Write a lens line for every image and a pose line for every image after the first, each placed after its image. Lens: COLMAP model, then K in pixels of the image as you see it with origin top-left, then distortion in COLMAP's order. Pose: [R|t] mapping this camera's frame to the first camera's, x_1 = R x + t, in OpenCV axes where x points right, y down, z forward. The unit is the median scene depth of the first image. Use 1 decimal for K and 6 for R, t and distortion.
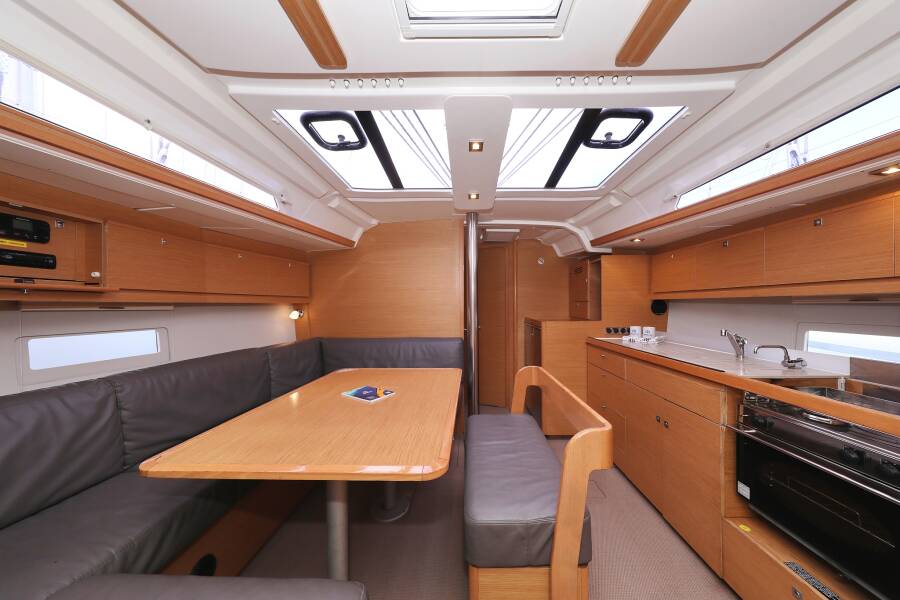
lens RADIAL K [[281.1, 0, 460.1], [0, 281.1, 312.0], [0, 0, 1]] dist [0.001659, -0.000560]
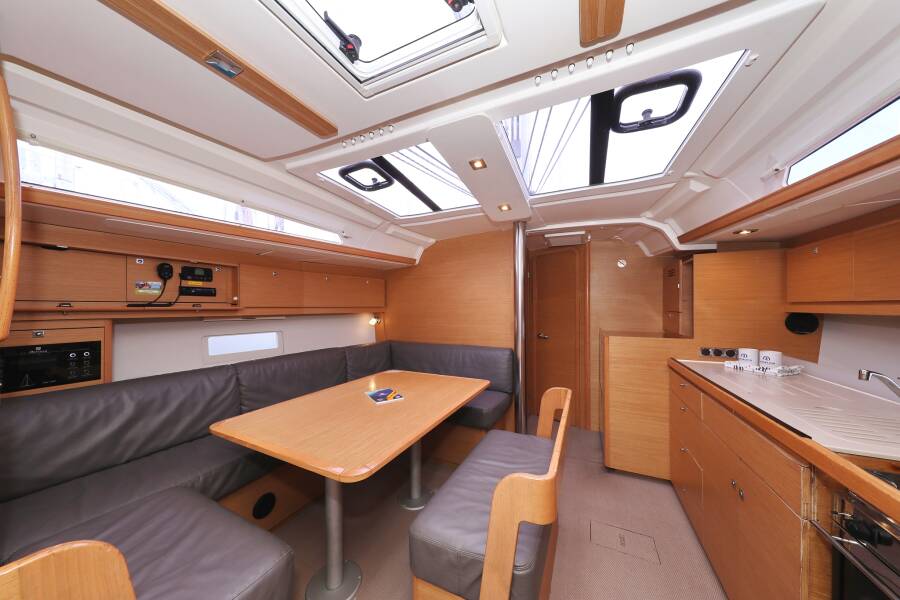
lens RADIAL K [[281.1, 0, 445.7], [0, 281.1, 311.3], [0, 0, 1]] dist [0.001659, -0.000560]
pose [[0.909189, 0.008658, -0.416294, 0.347496], [-0.013071, 0.999885, -0.007751, -0.049440], [0.416179, 0.012489, 0.909197, 0.041262]]
